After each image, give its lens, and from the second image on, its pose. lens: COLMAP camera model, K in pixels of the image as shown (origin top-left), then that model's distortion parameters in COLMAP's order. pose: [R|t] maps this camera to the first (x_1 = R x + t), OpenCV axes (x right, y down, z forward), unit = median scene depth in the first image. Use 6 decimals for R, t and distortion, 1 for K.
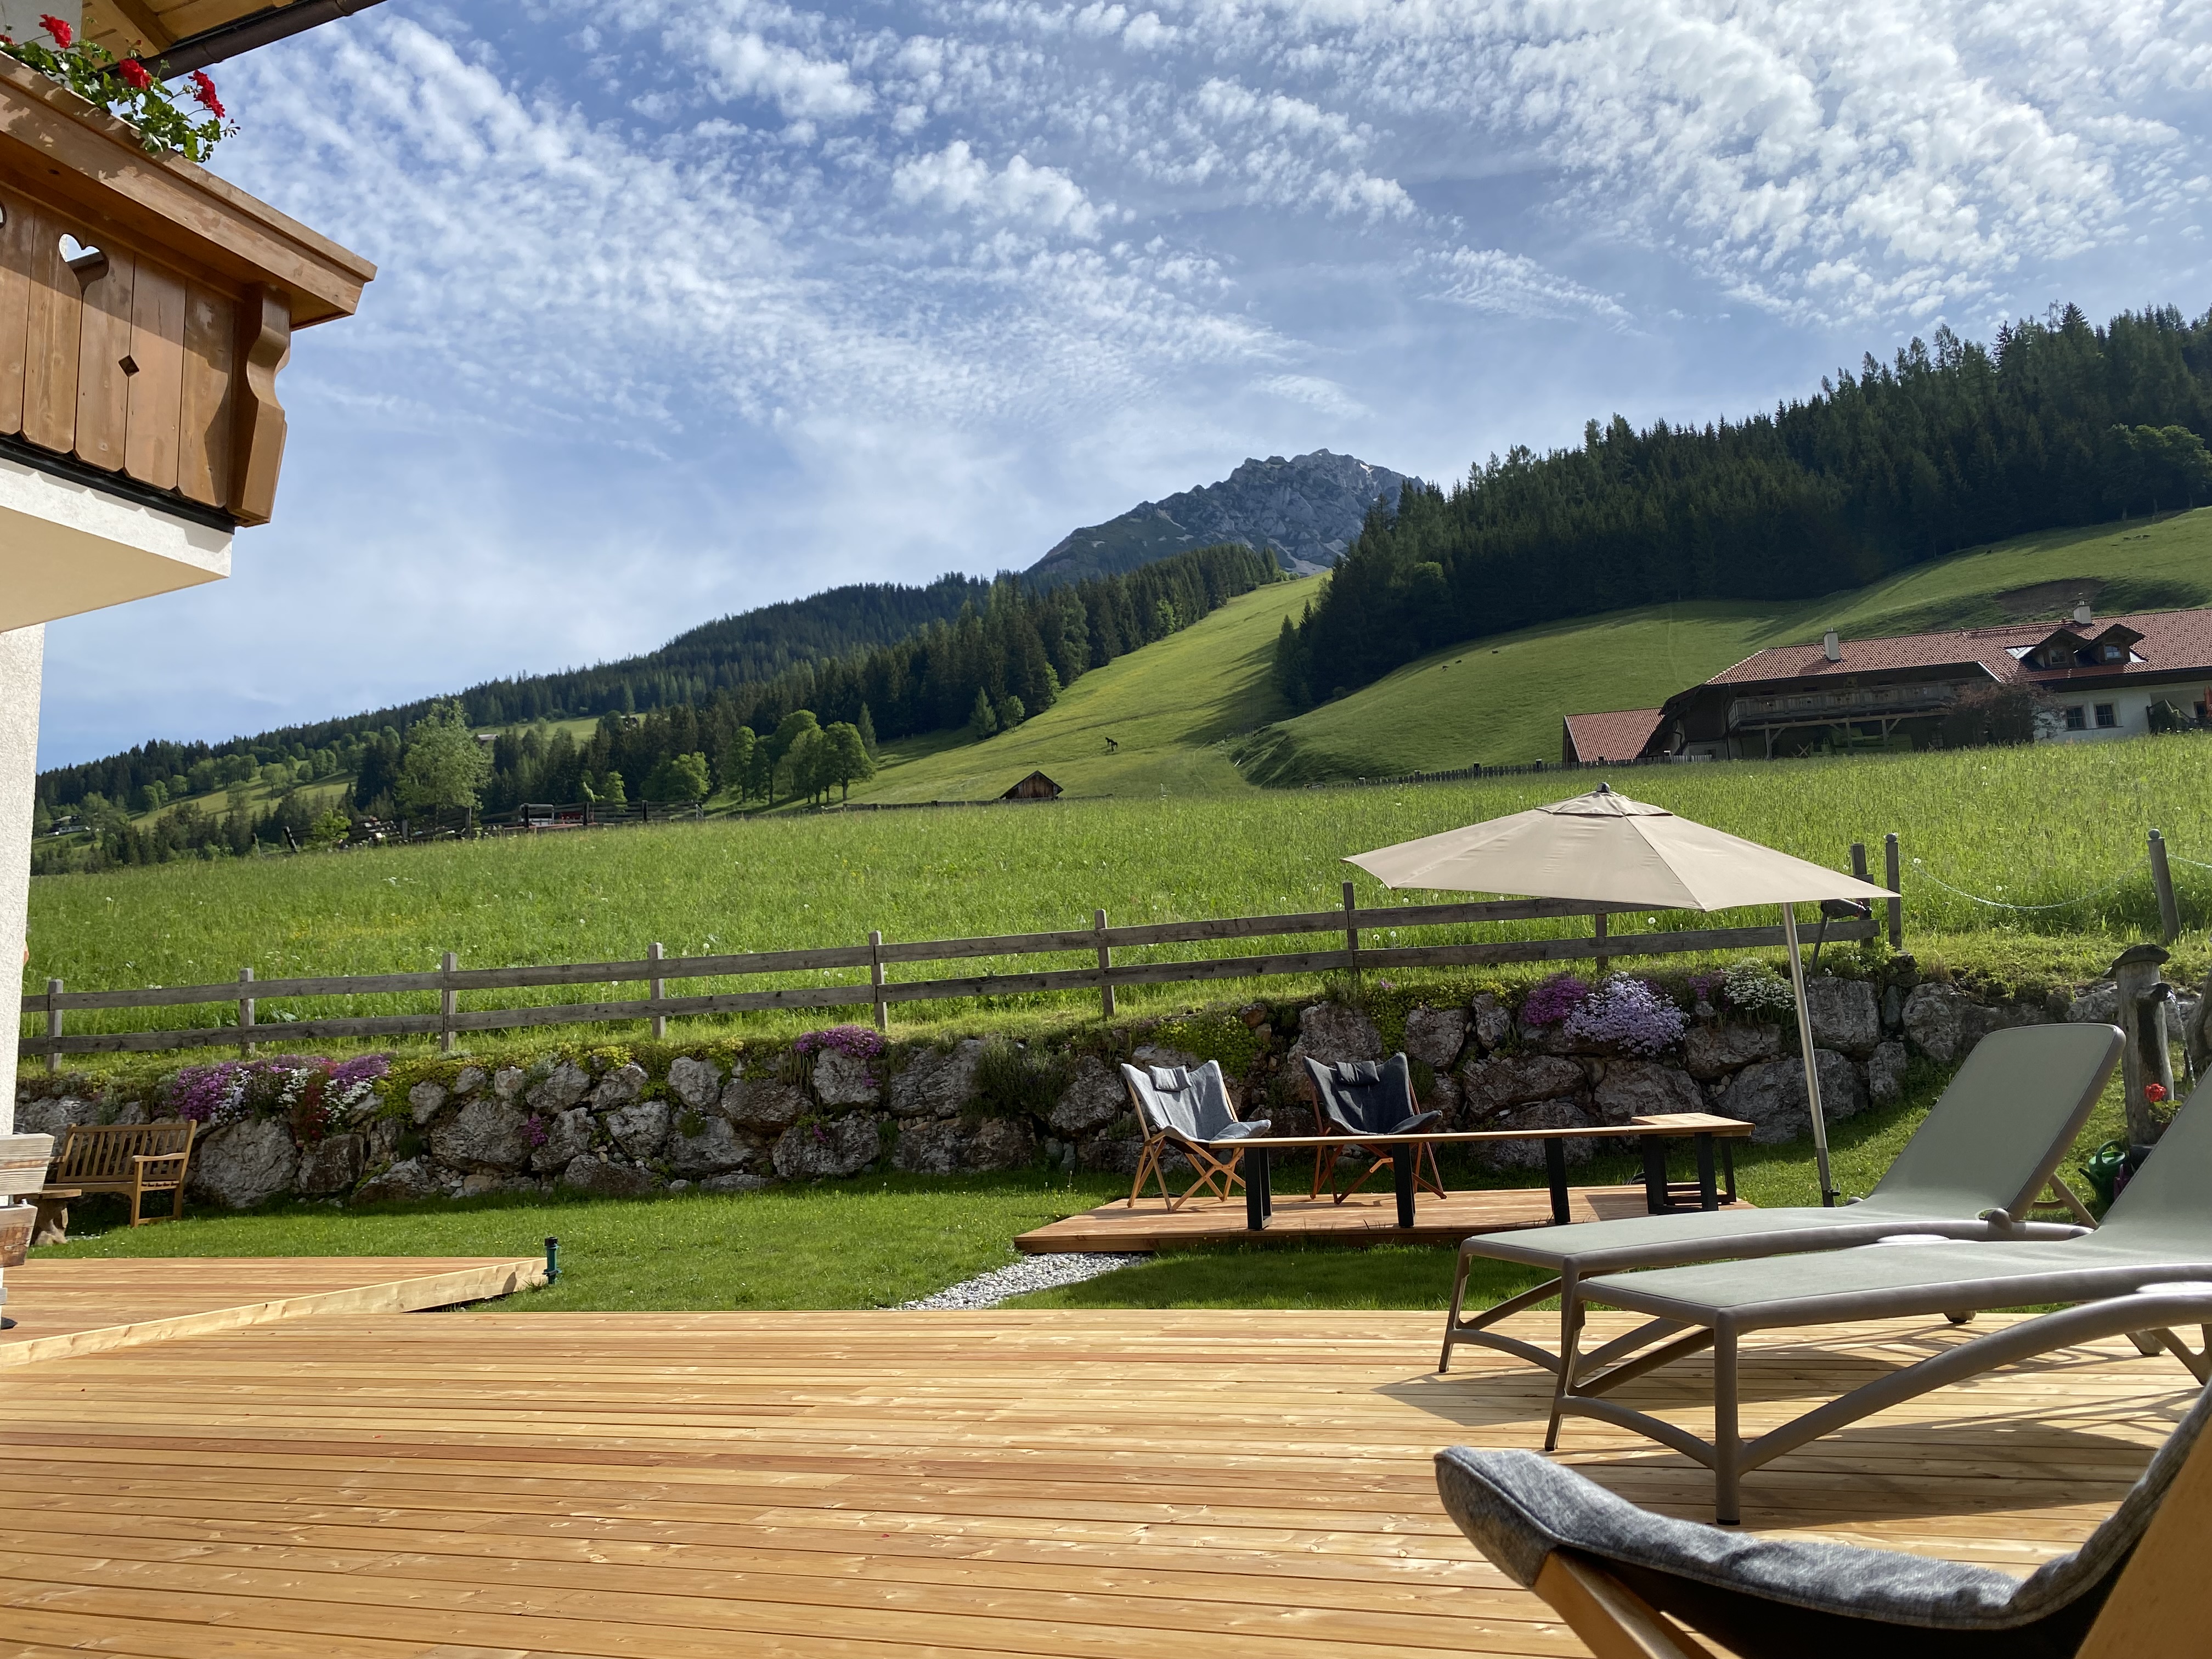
lens RADIAL K [[1670.1, 0, 1106.0], [0, 1670.1, 829.5], [0, 0, 1]] dist [-0.001034, -0.000532]
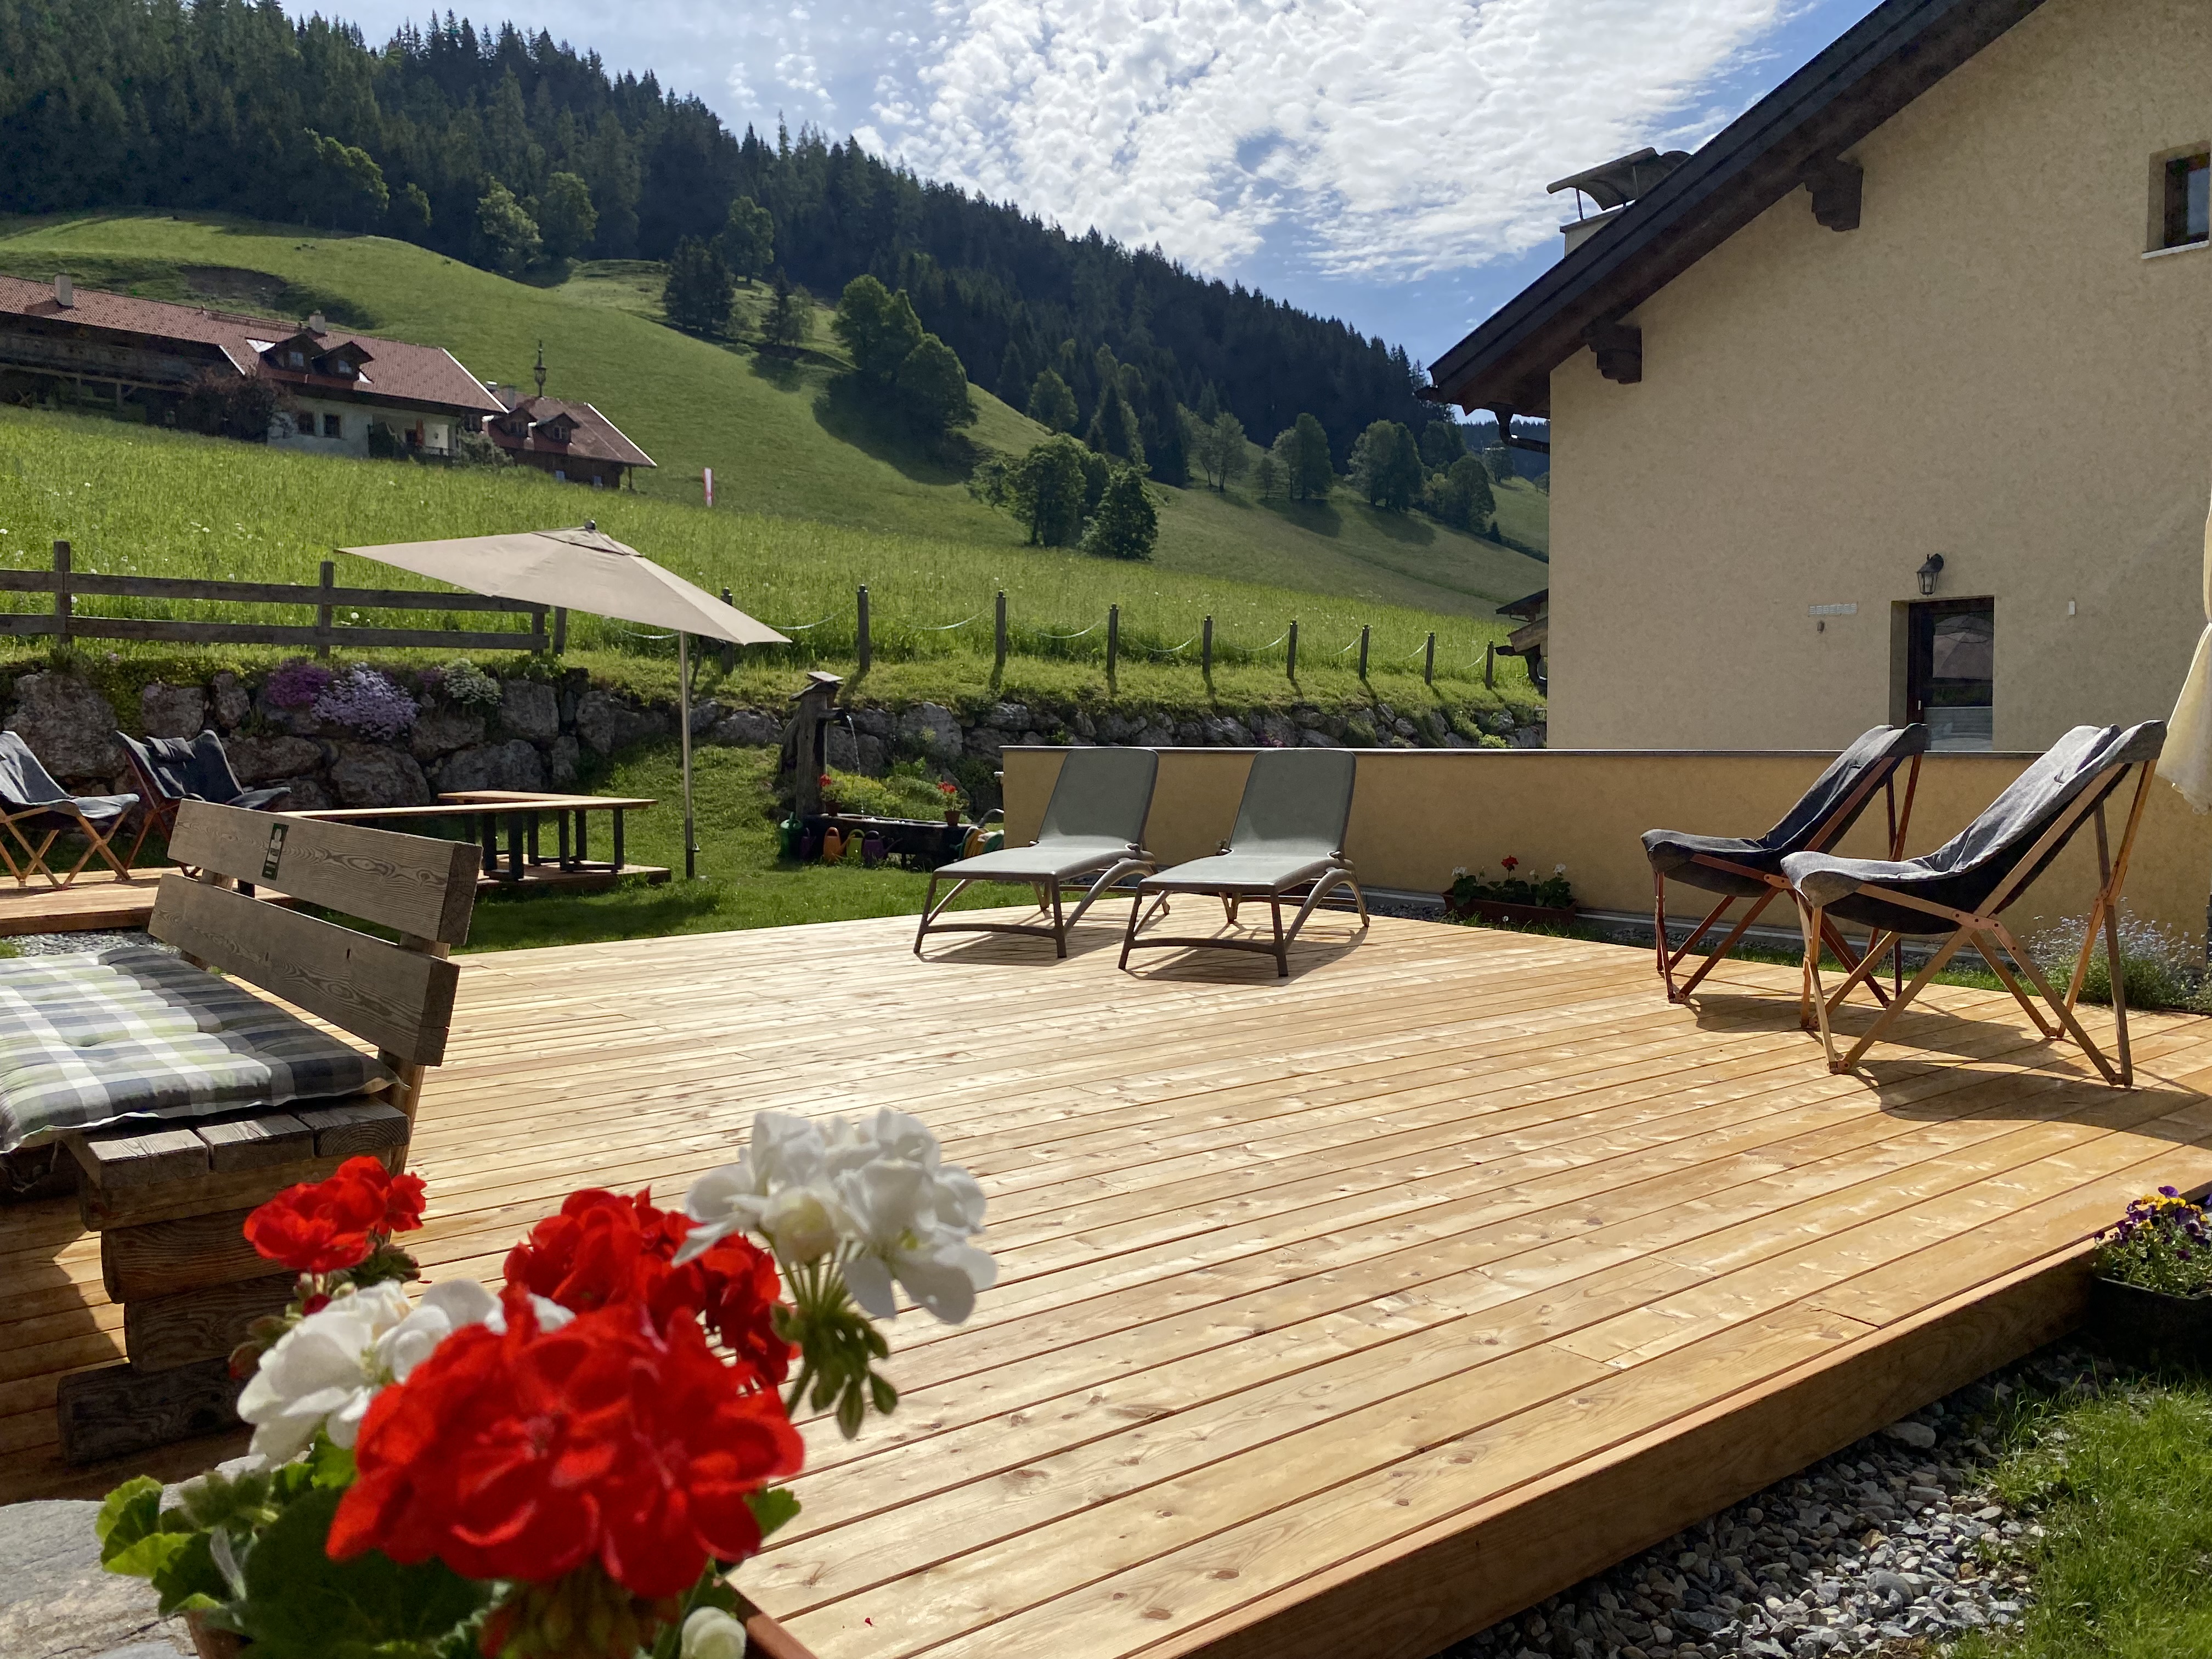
lens RADIAL K [[1670.1, 0, 1106.0], [0, 1670.1, 829.5], [0, 0, 1]] dist [-0.001034, -0.000532]
pose [[0.505539, -0.011879, 0.862722, -0.381014], [-0.151420, 0.983165, 0.102267, 0.007351], [-0.849413, -0.182334, 0.495229, 0.028598]]
